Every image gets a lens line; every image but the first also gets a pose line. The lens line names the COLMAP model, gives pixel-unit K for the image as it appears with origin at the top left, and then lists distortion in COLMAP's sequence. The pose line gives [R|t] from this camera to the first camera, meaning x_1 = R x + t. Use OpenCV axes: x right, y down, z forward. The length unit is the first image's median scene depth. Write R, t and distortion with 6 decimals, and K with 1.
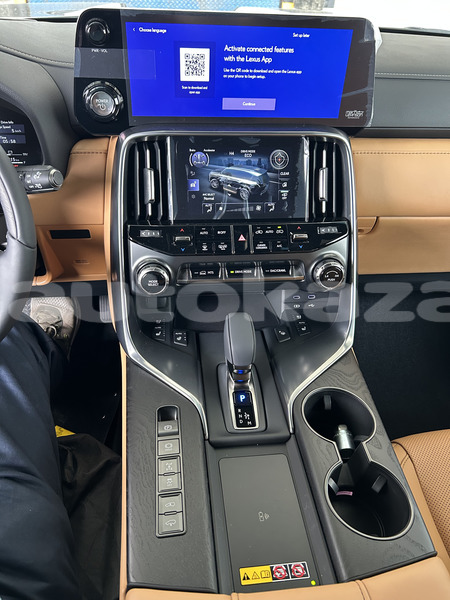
lens RADIAL K [[449.8, 0, 225.0], [0, 449.8, 300.0], [0, 0, 1]] dist [0.036487, -0.081026]
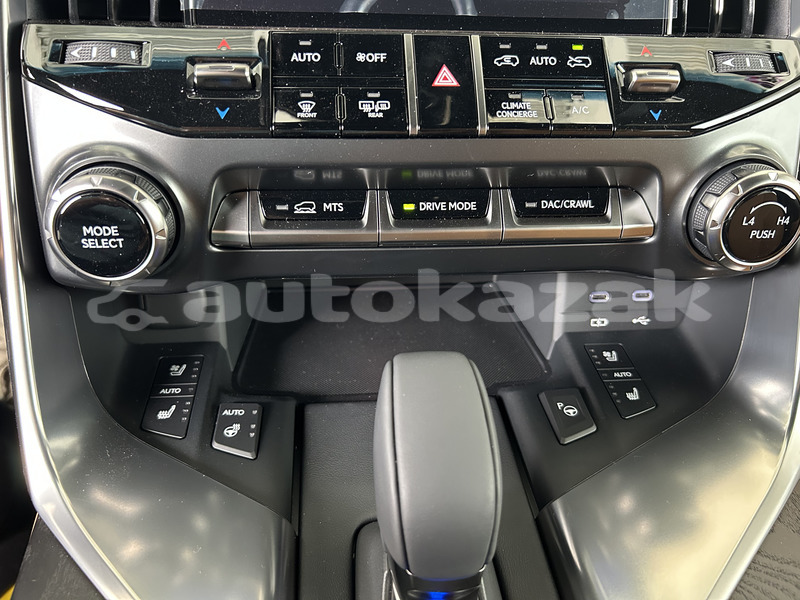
lens RADIAL K [[599.8, 0, 400.0], [0, 599.8, 300.0], [0, 0, 1]] dist [0.036487, -0.081026]
pose [[0.999937, 0.006772, -0.009000, 0.014235], [-0.006772, 0.999977, 0.000072, -0.002833], [0.009000, -0.000011, 0.999959, 0.634412]]
